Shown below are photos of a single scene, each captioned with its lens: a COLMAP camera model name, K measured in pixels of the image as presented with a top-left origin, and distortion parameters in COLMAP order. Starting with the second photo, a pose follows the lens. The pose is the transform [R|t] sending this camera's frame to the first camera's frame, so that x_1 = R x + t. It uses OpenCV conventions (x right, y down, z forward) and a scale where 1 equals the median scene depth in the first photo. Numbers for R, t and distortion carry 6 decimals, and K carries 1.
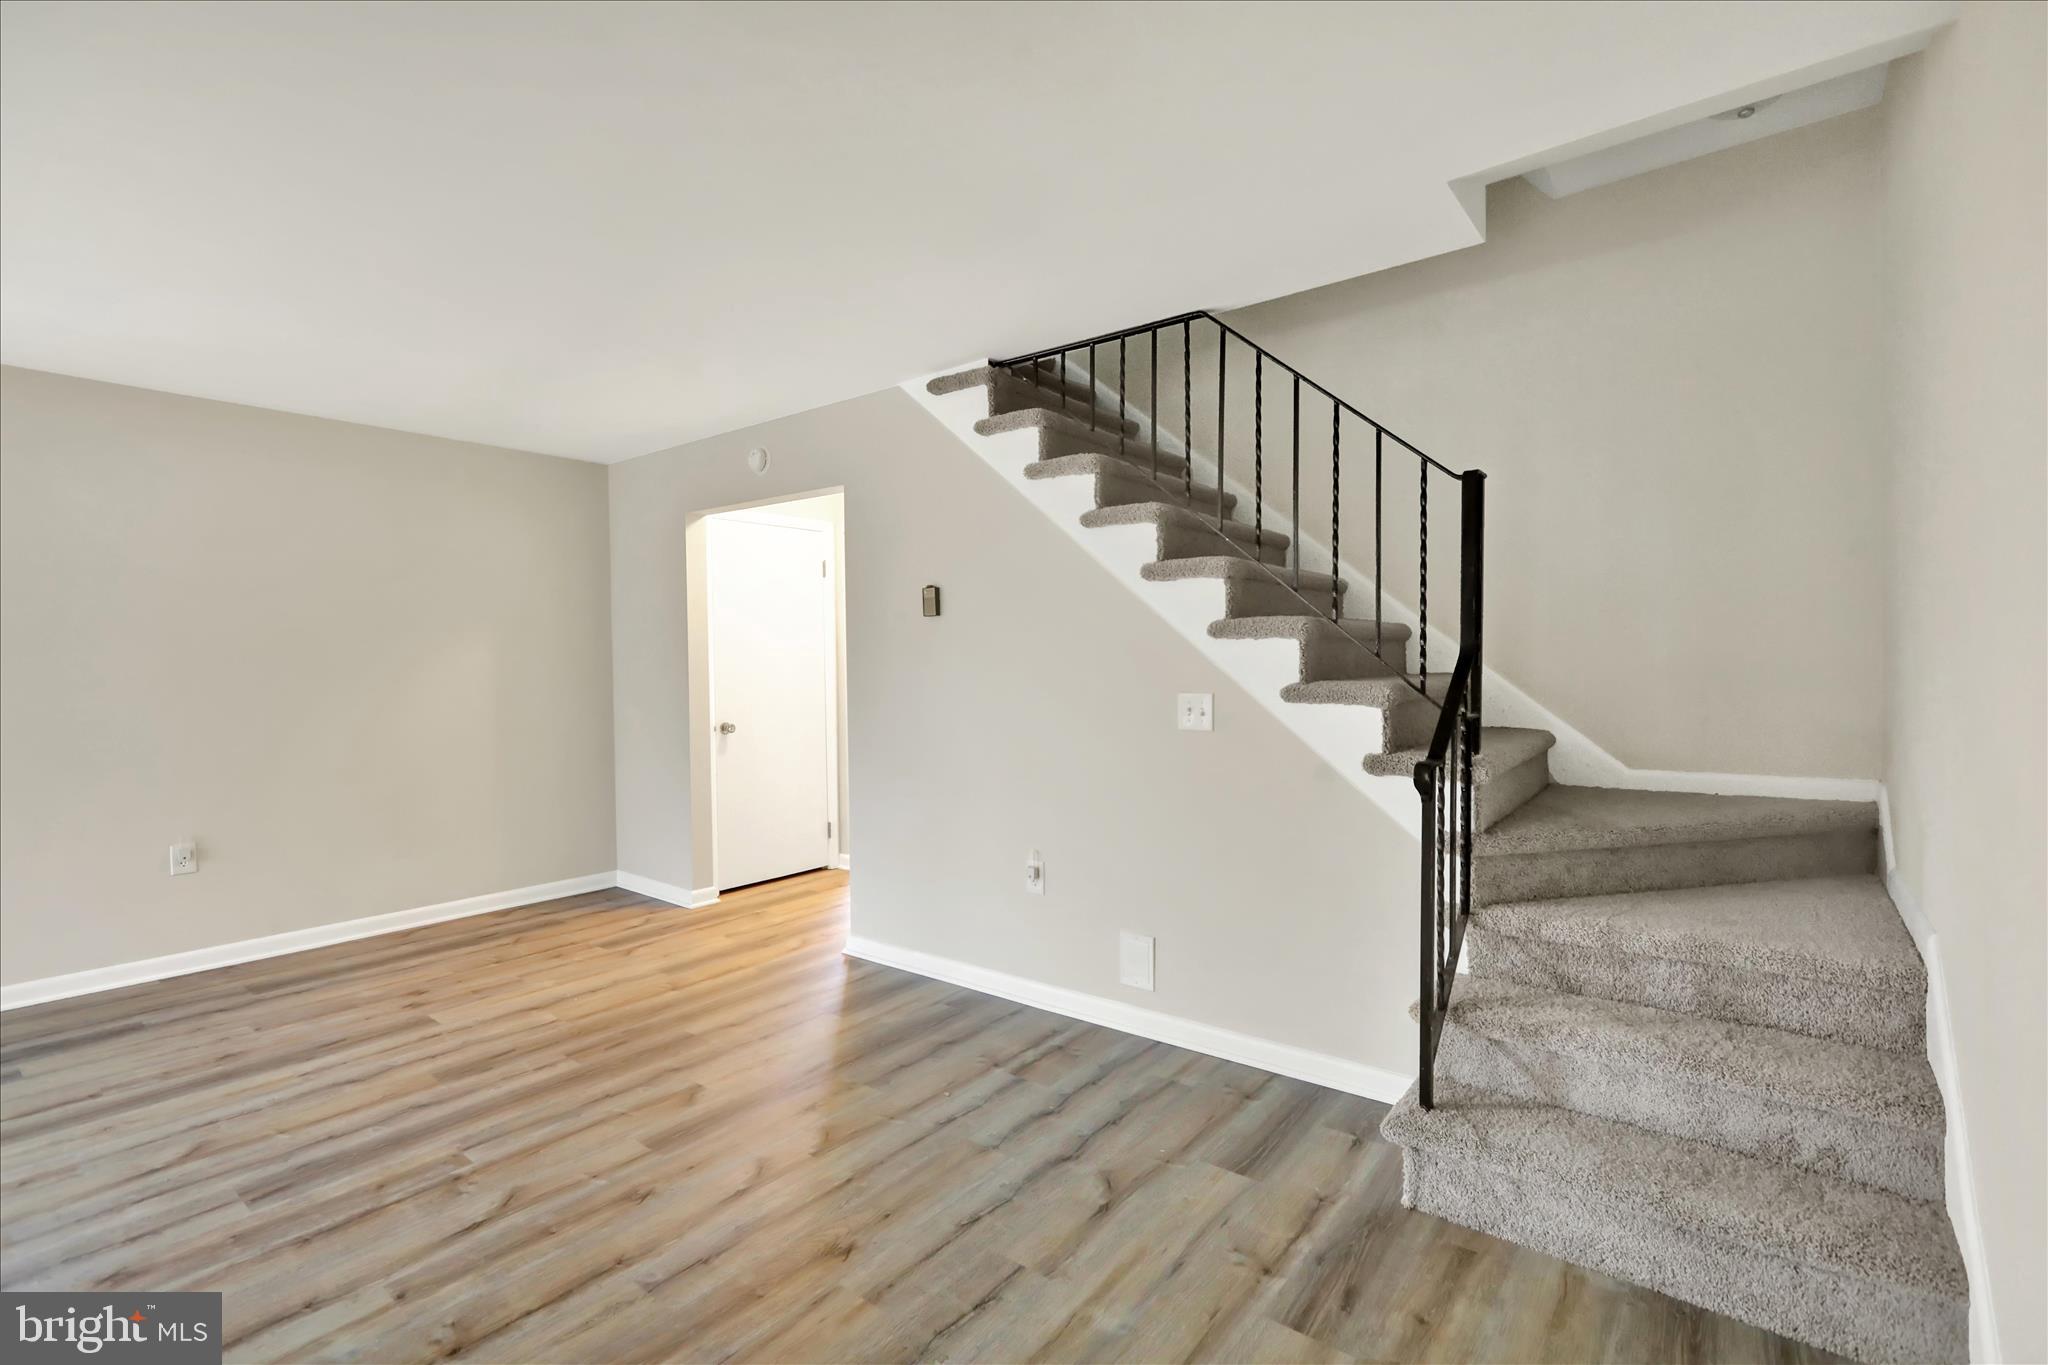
lens RADIAL K [[916.4, 0, 1020.6], [0, 916.4, 681.0], [0, 0, 1]] dist [0.002872, 0.000500]
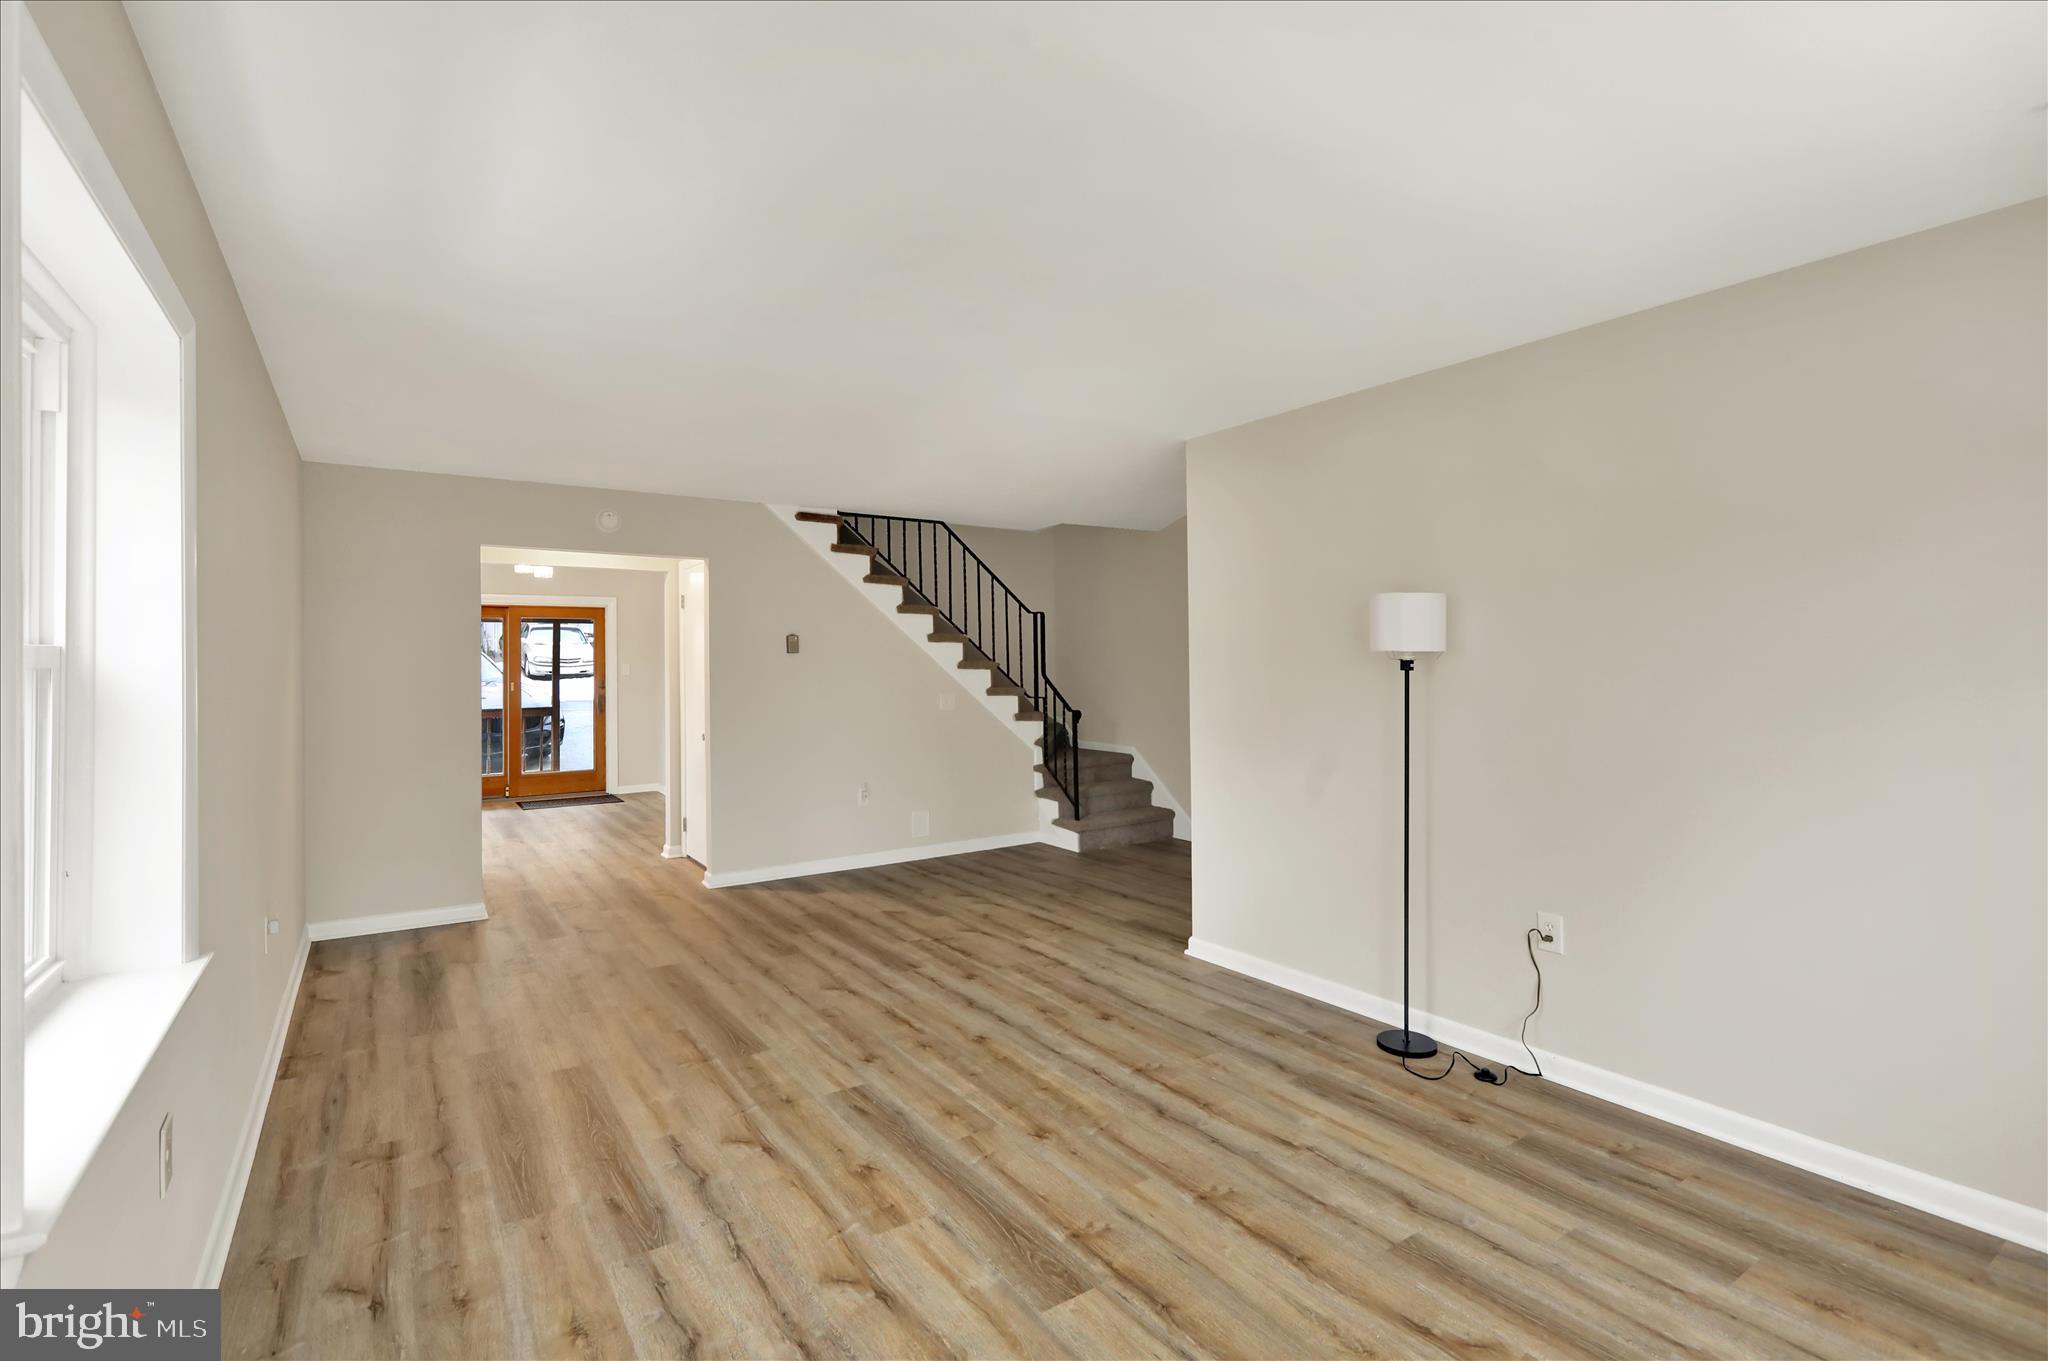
lens RADIAL K [[916.4, 0, 1020.7], [0, 916.4, 676.5], [0, 0, 1]] dist [0.002872, 0.000500]
pose [[0.285825, 0.005009, 0.958269, -2.002185], [0.017682, 0.999789, -0.010500, -0.006356], [-0.958119, 0.019945, 0.285676, 0.192519]]
